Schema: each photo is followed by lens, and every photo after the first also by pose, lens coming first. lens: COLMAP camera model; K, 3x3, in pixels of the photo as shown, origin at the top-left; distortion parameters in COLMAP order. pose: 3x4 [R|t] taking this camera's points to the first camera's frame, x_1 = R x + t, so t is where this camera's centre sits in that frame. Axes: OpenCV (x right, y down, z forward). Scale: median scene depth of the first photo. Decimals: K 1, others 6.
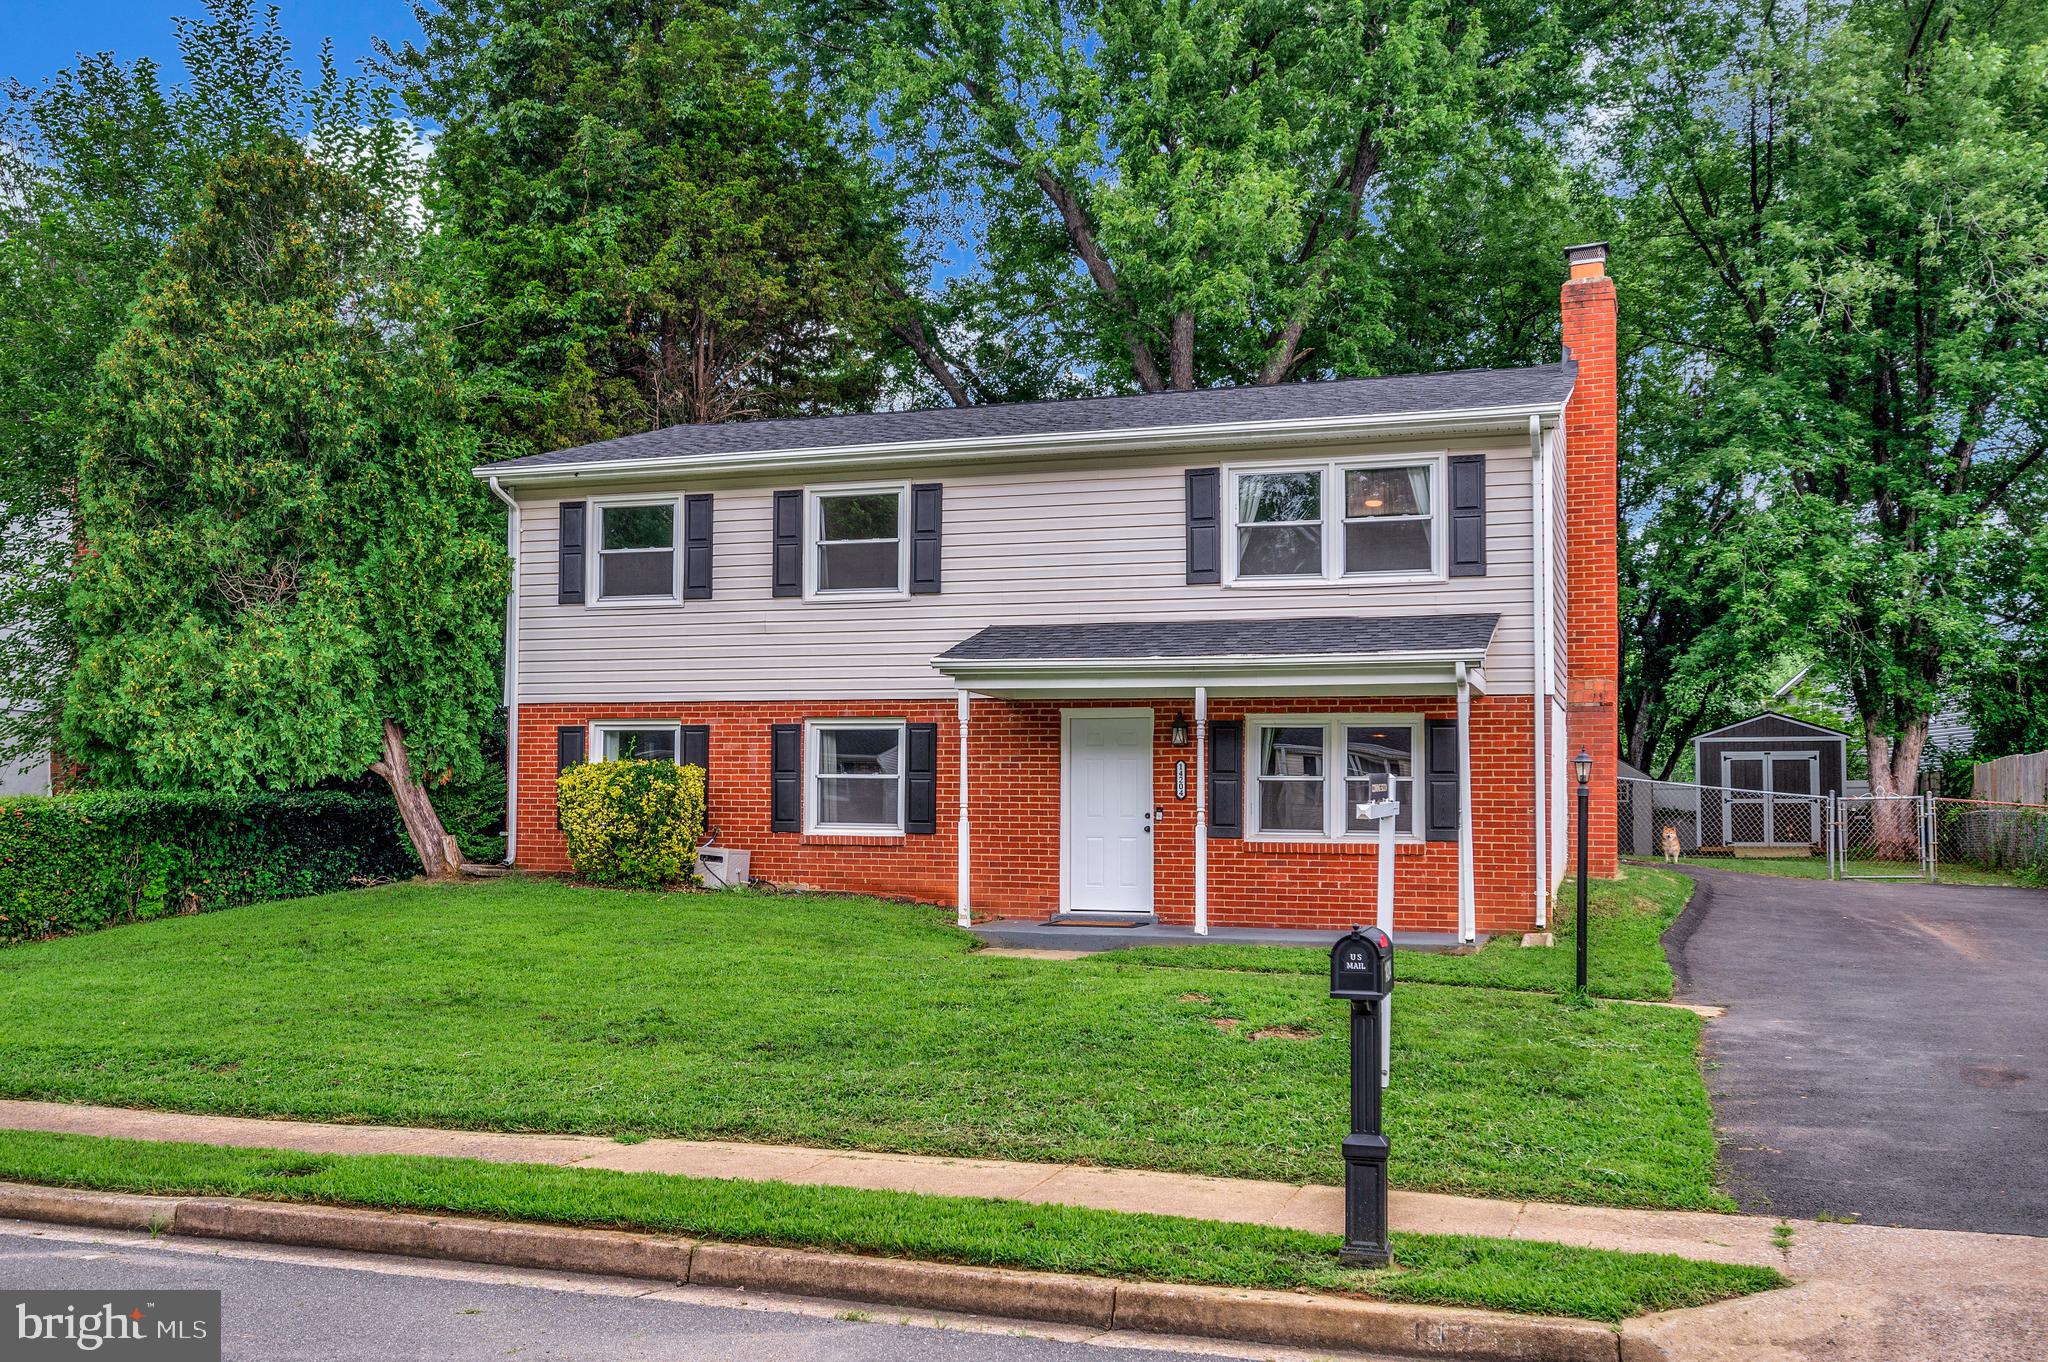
lens RADIAL K [[1962.7, 0, 934.6], [0, 1962.7, 667.1], [0, 0, 1]] dist [-0.021774, -0.001632]
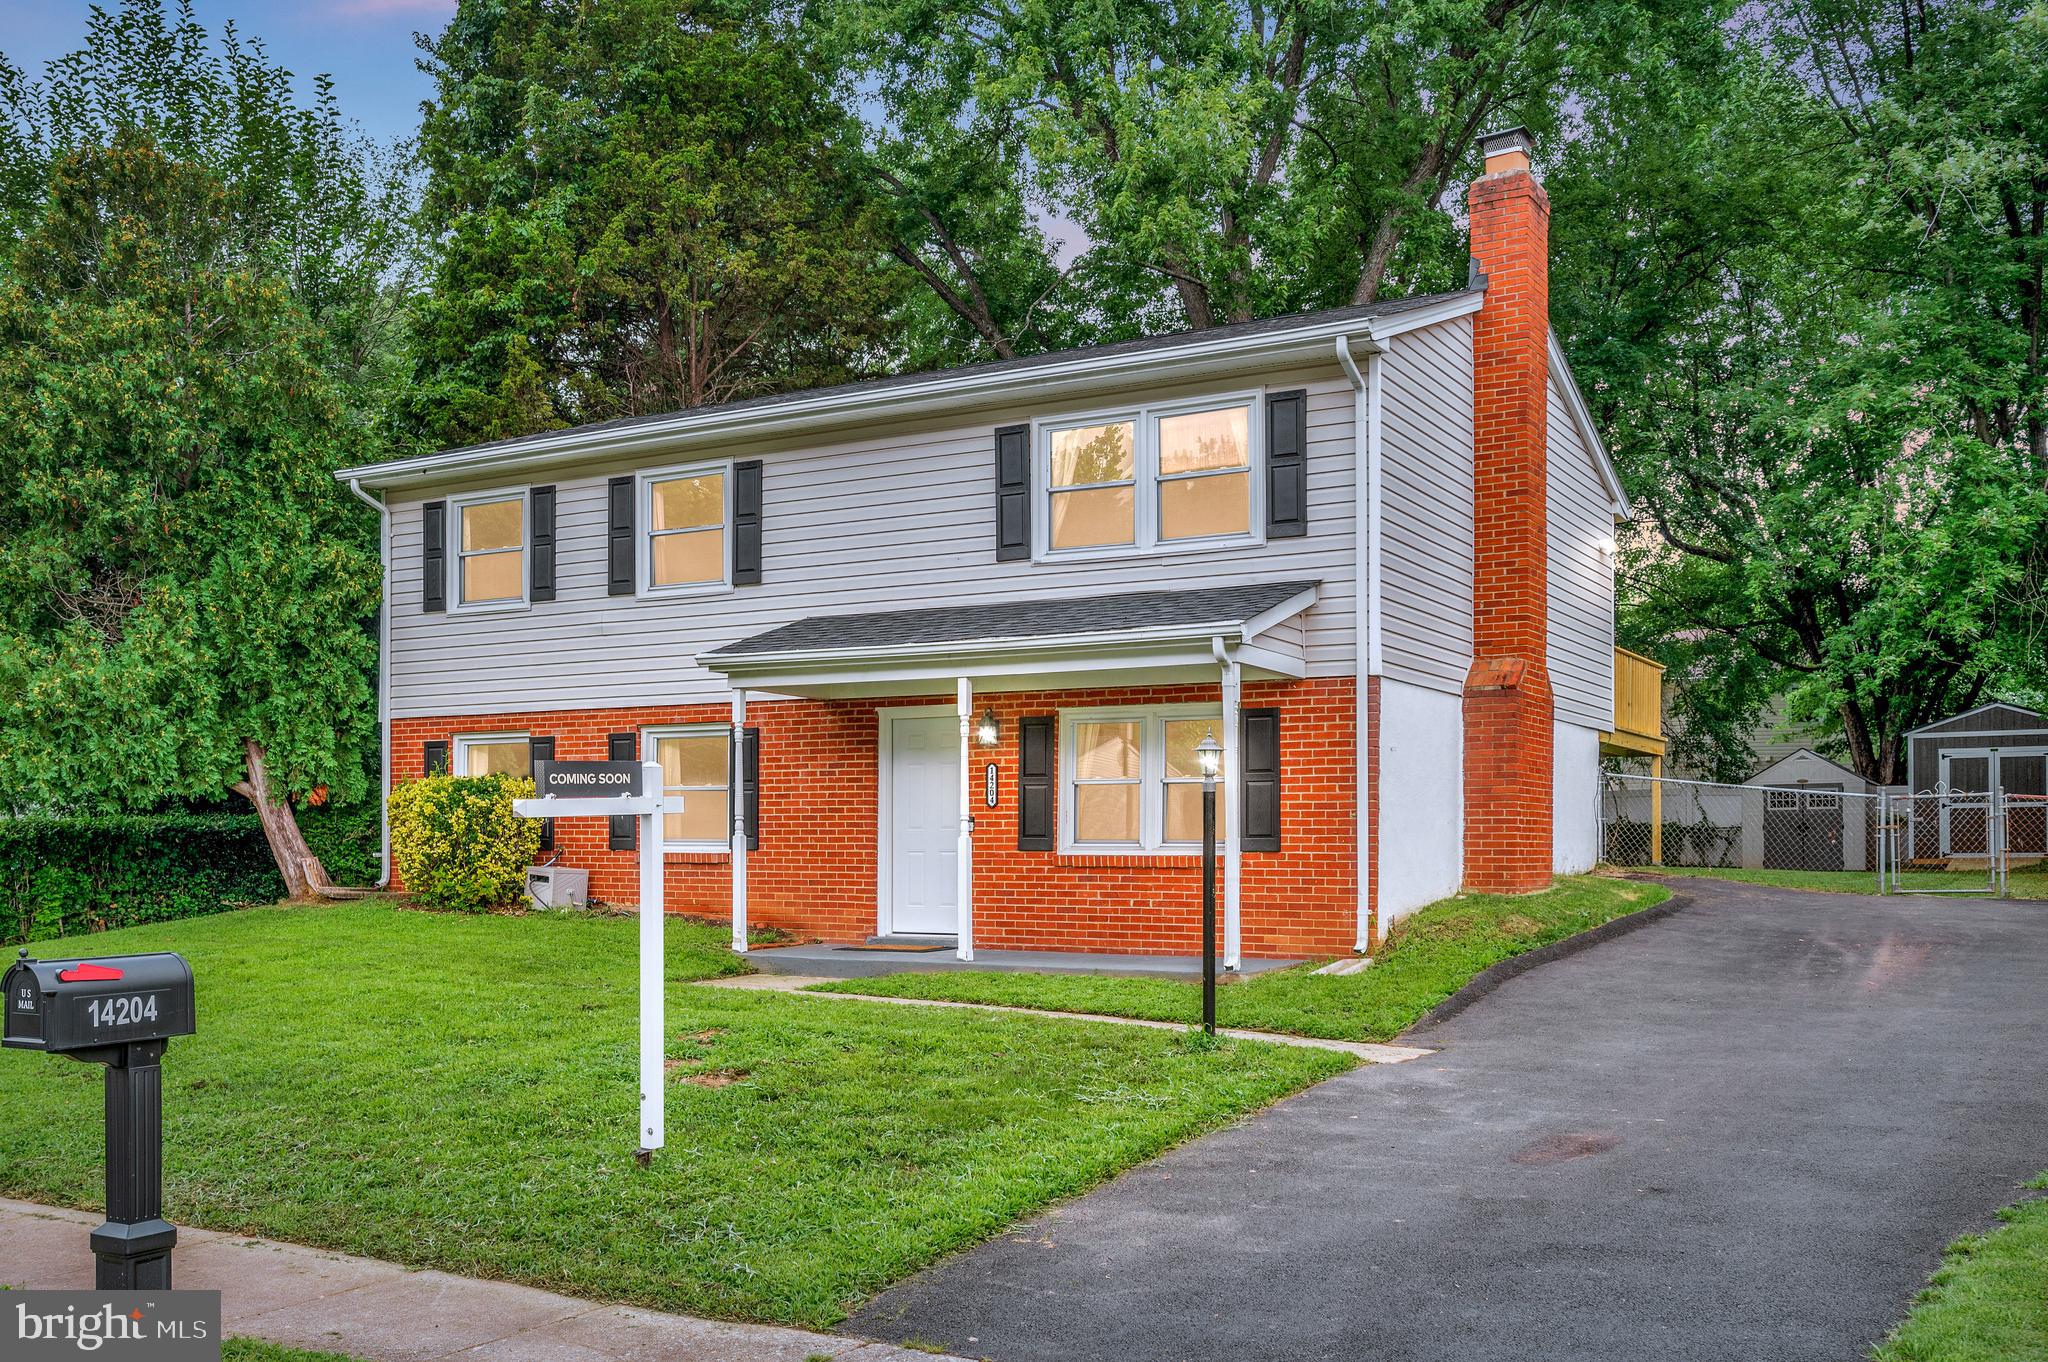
lens RADIAL K [[1962.7, 0, 1023.7], [0, 1962.7, 866.8], [0, 0, 1]] dist [-0.021774, -0.001632]
pose [[0.982389, -0.009025, -0.186627, 0.286611], [0.025687, 0.995872, 0.087053, 0.016522], [0.185071, -0.090314, 0.978566, 0.128998]]
